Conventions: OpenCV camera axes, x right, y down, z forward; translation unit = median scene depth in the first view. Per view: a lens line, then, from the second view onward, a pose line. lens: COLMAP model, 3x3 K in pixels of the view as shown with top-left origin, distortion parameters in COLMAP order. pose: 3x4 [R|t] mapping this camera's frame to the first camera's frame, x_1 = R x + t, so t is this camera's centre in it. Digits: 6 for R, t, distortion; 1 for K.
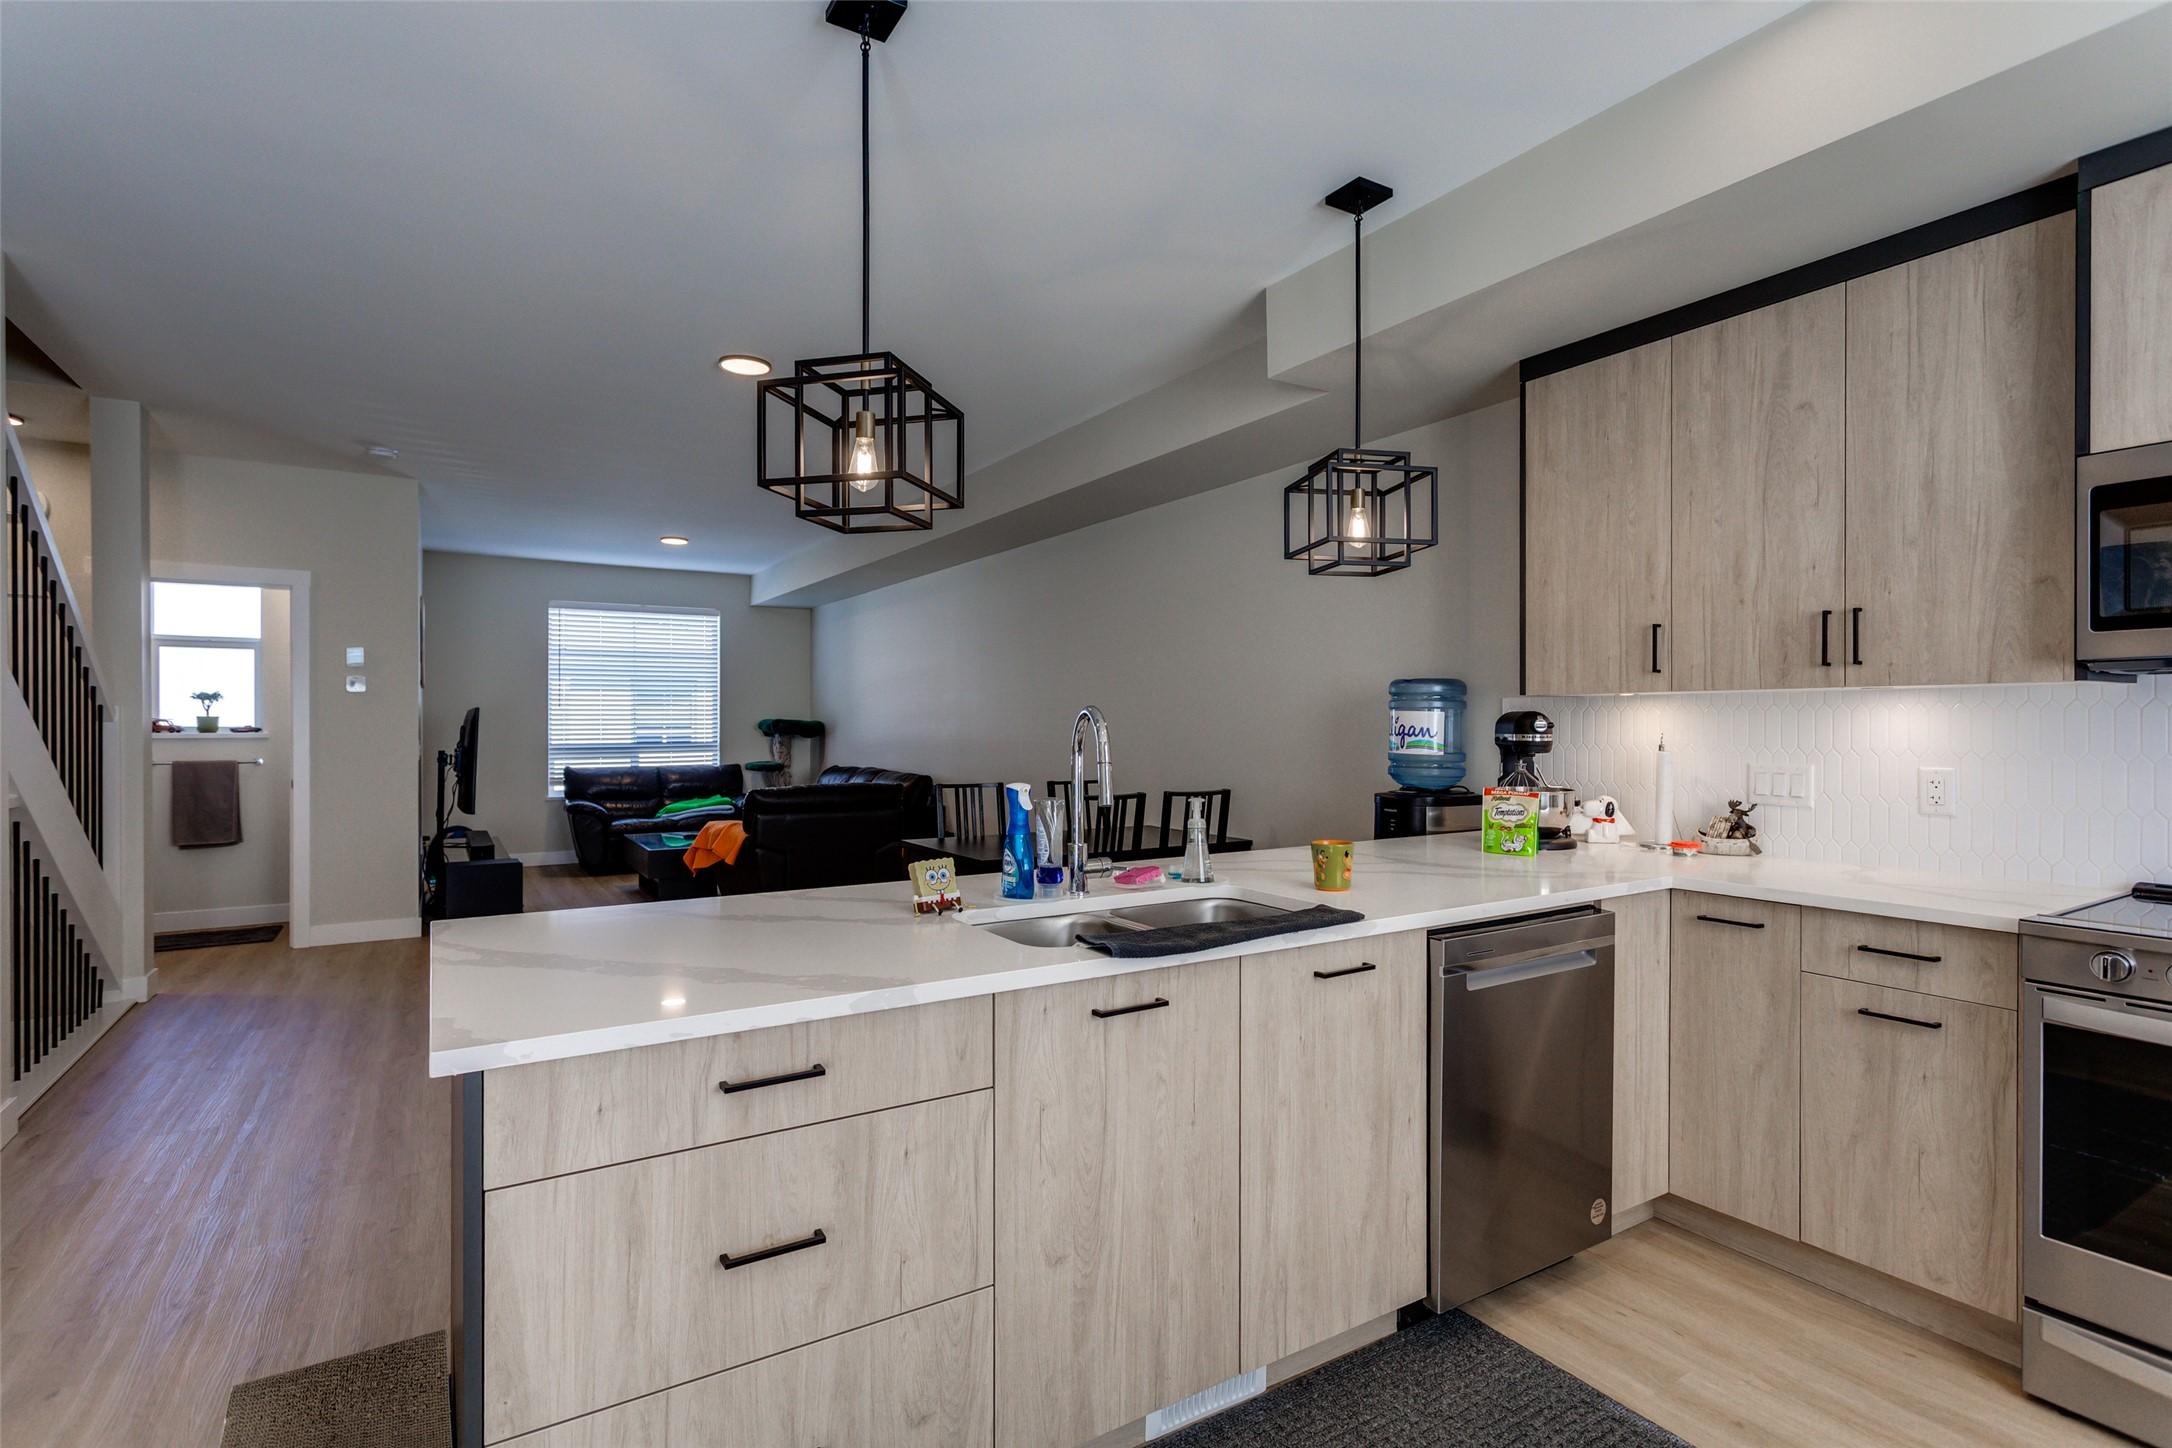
lens RADIAL K [[1039.9, 0, 1099.7], [0, 1039.9, 720.0], [0, 0, 1]] dist [0.009265, 0.000036]
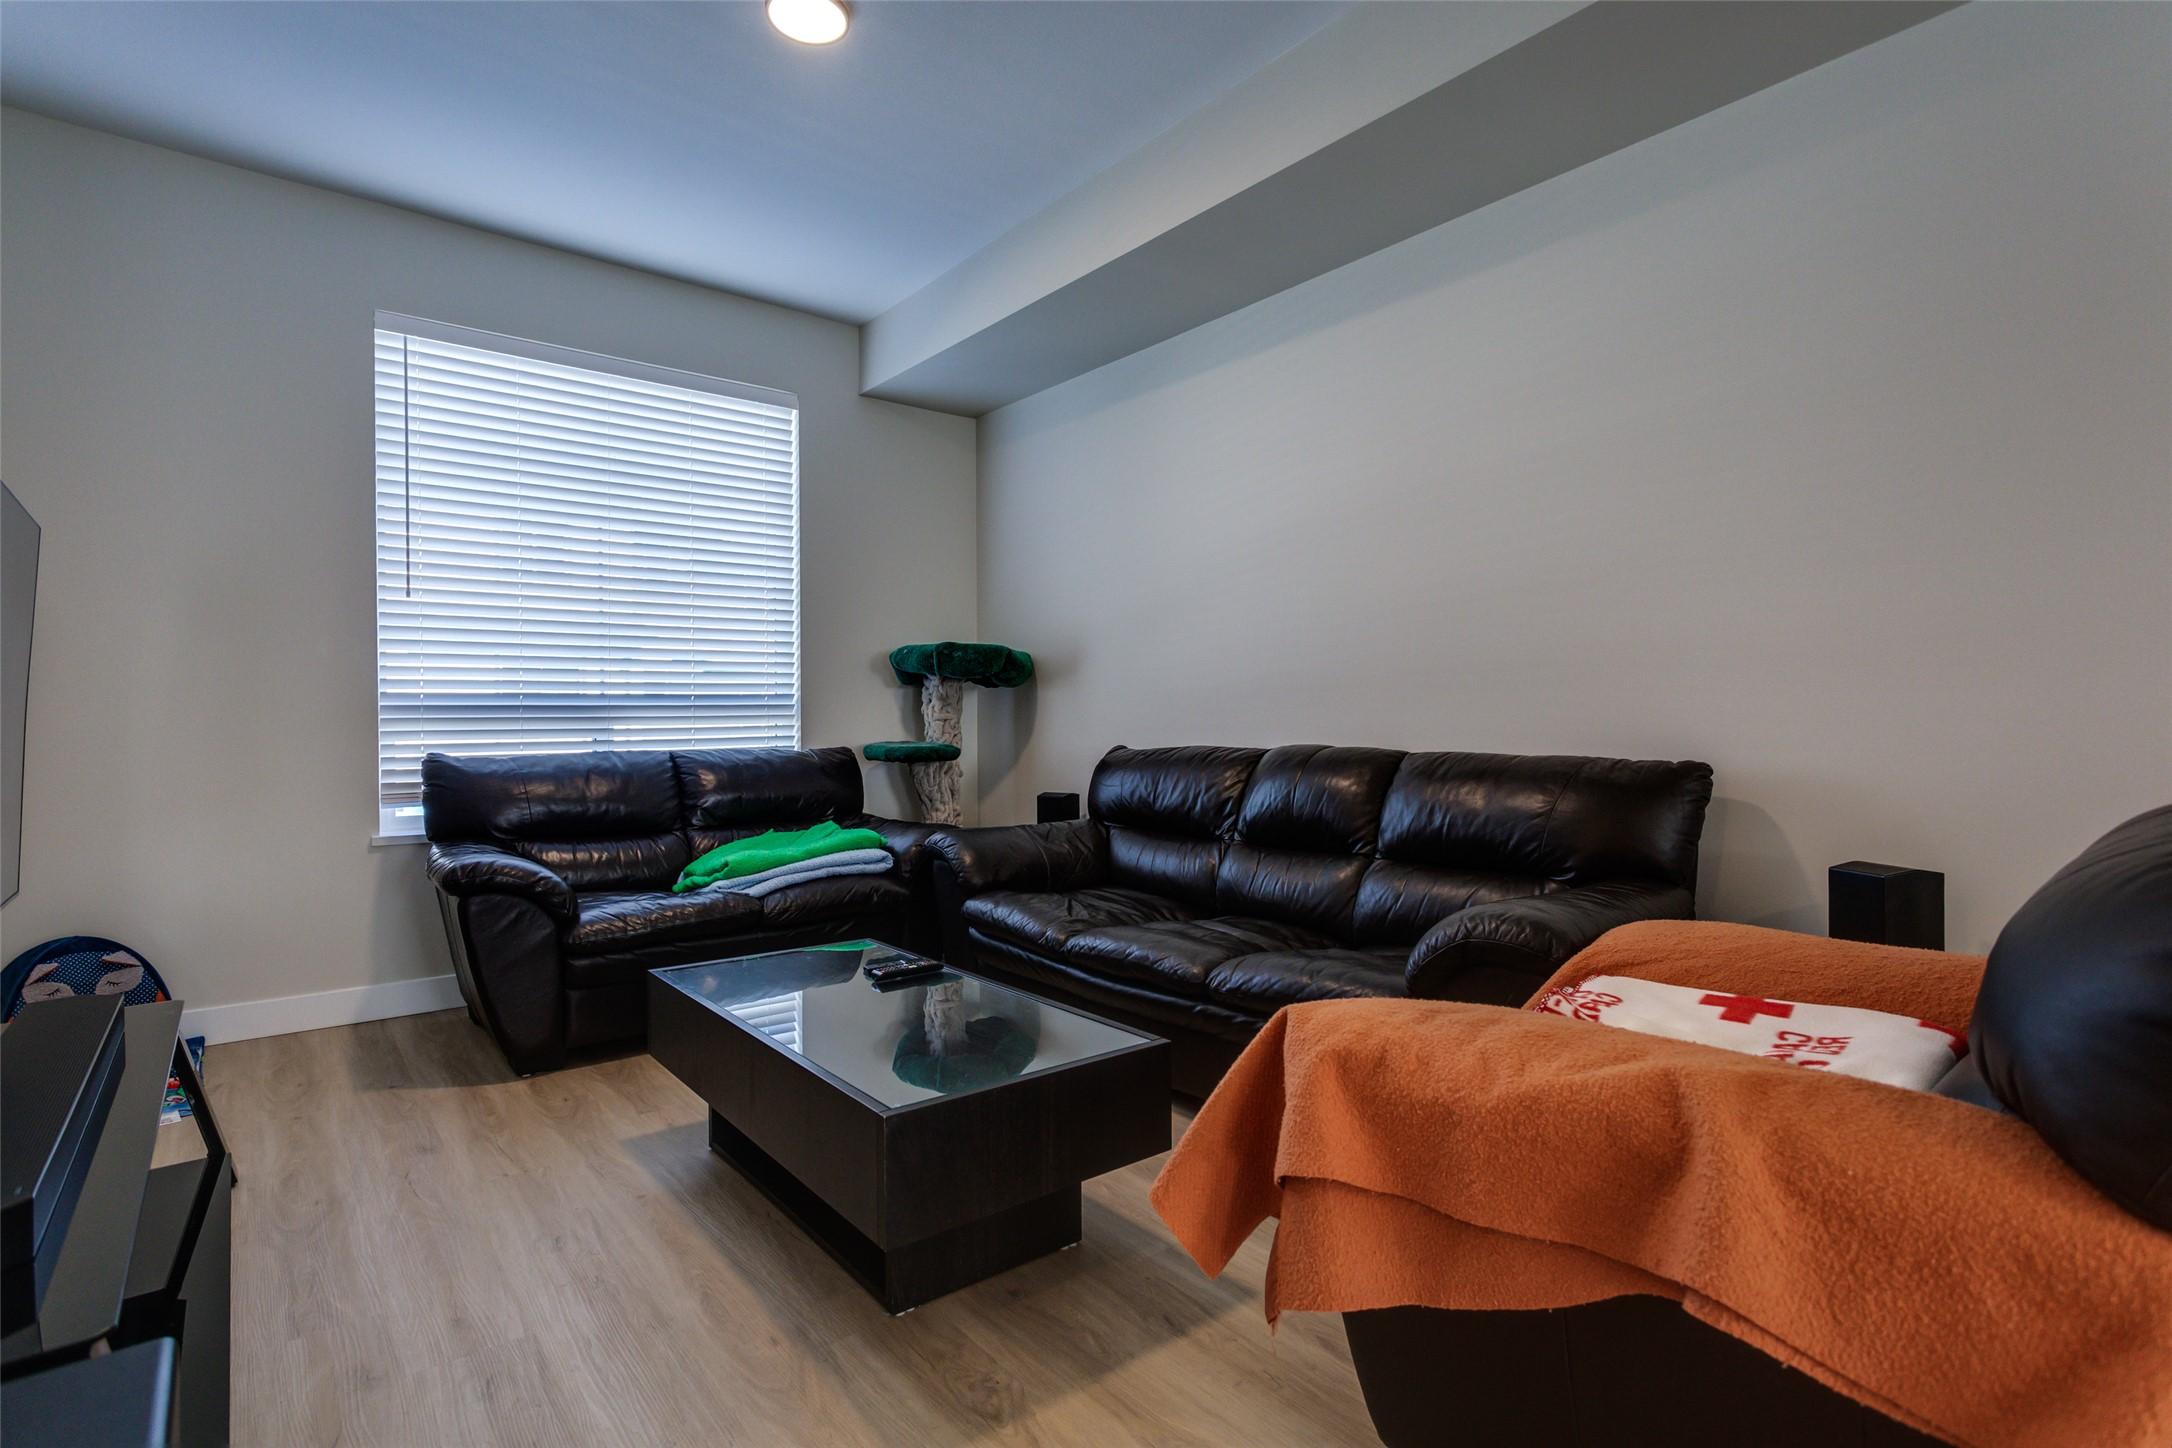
lens RADIAL K [[1039.9, 0, 1081.5], [0, 1039.9, 718.6], [0, 0, 1]] dist [0.009265, 0.000036]
pose [[0.994704, -0.004958, 0.102658, -1.261406], [0.004782, 0.999987, 0.001957, 0.129123], [-0.102666, -0.001456, 0.994715, 2.398400]]
